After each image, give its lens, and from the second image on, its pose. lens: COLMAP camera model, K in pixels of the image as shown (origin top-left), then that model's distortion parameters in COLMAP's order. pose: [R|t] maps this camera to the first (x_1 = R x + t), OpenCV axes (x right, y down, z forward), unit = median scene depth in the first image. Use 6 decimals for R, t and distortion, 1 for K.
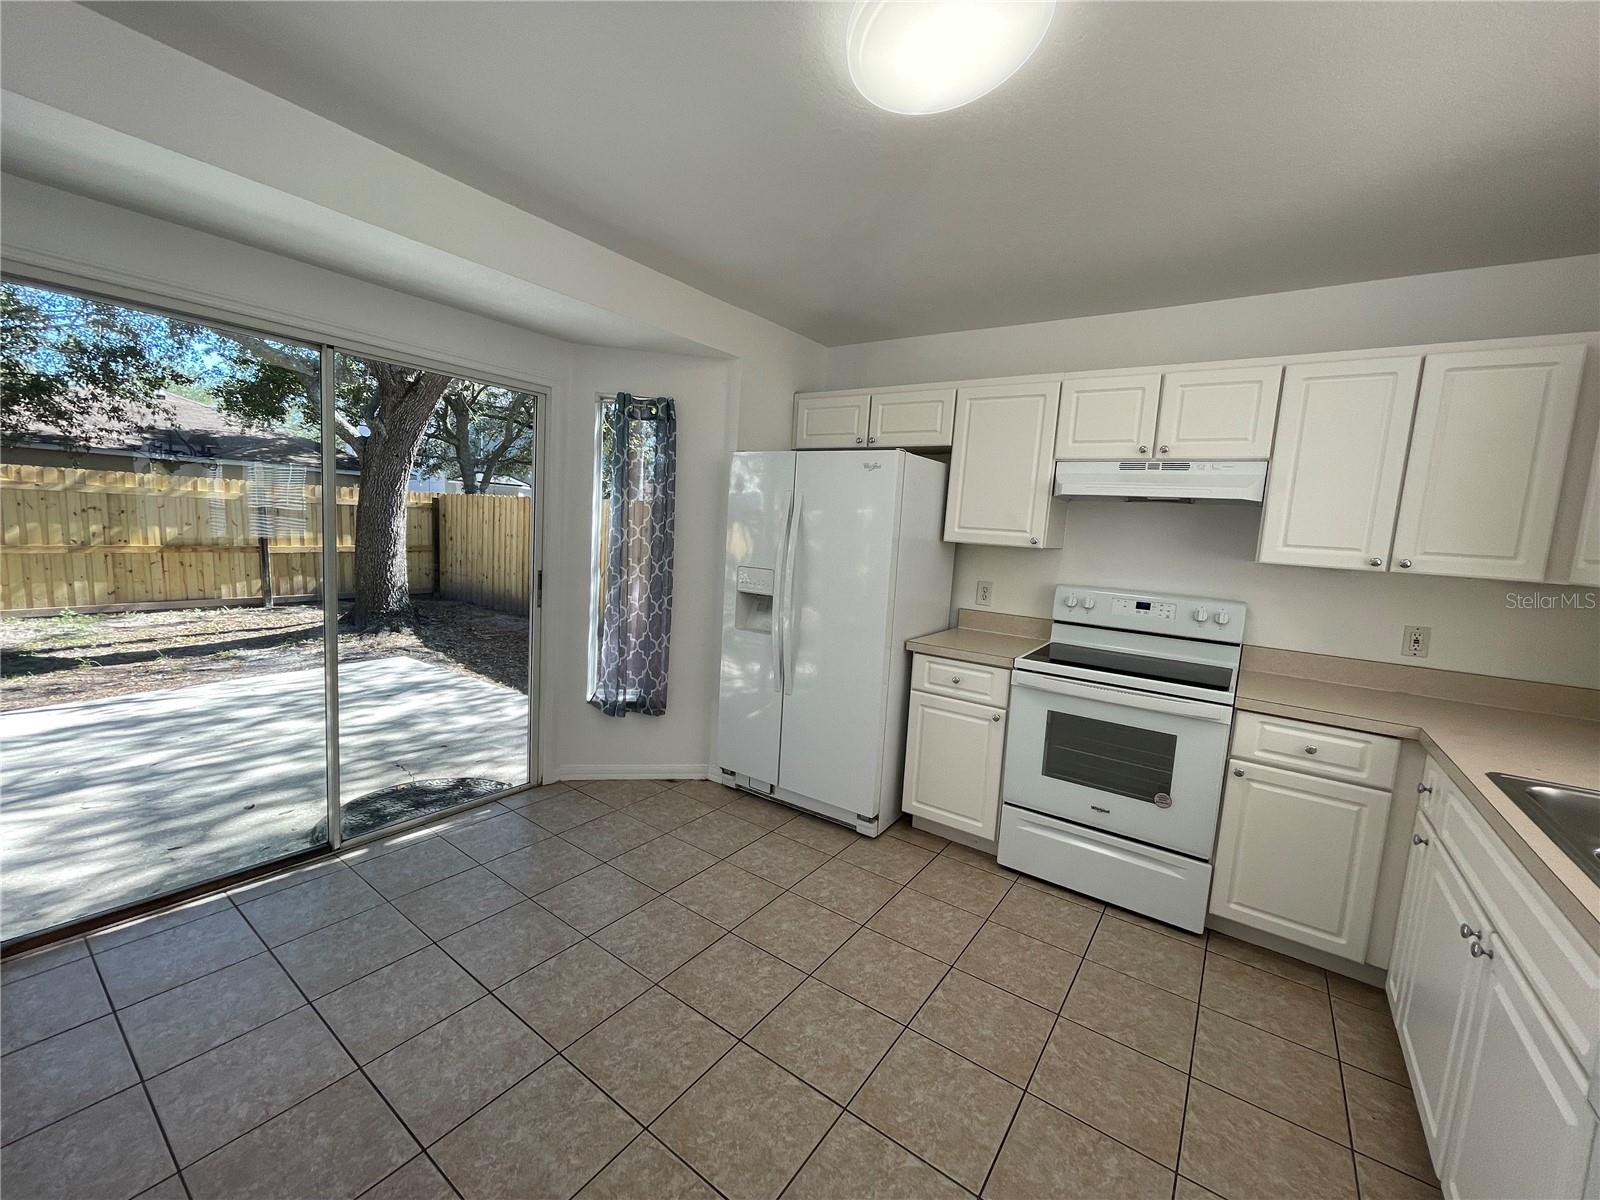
lens RADIAL K [[649.6, 0, 793.2], [0, 649.6, 598.5], [0, 0, 1]] dist [-0.004519, 0.002963]
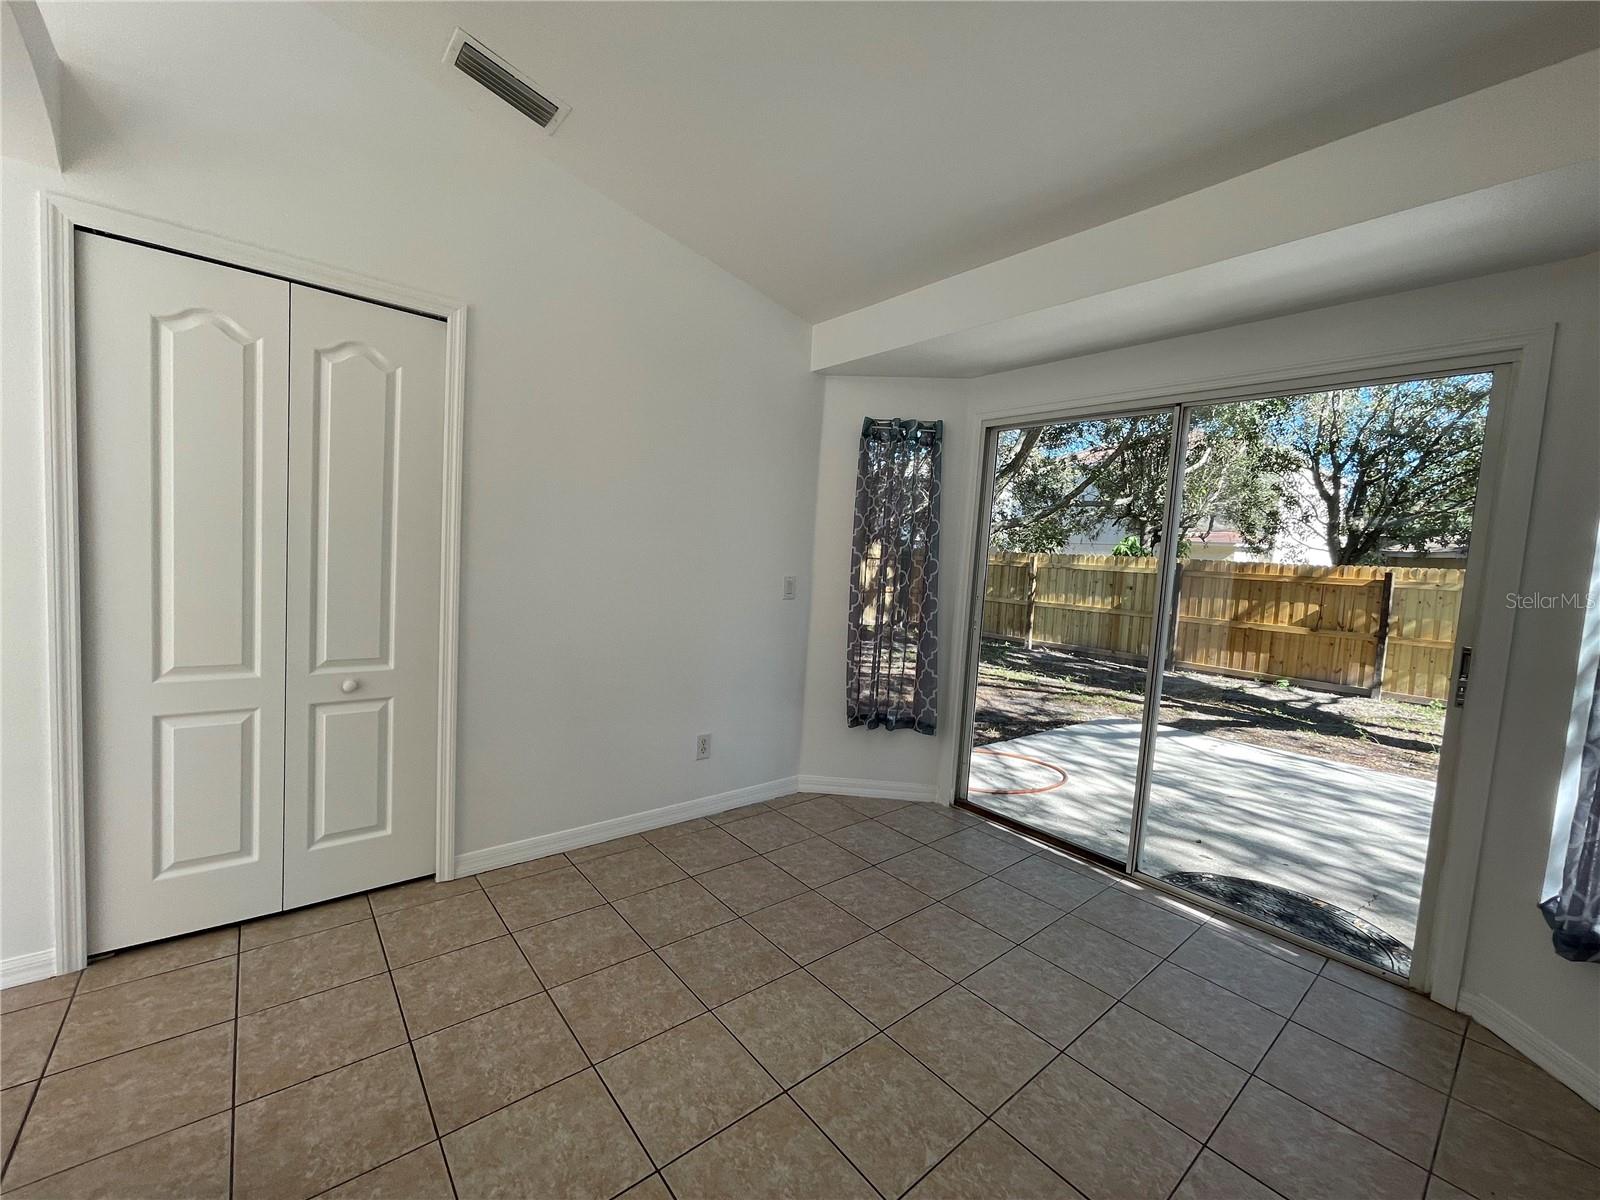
lens RADIAL K [[649.6, 0, 799.9], [0, 649.6, 607.8], [0, 0, 1]] dist [-0.004519, 0.002963]
pose [[-0.262556, 0.000366, -0.964917, 0.410171], [-0.179557, 0.982515, 0.049230, 0.005663], [0.948063, 0.186184, -0.257900, 0.619562]]
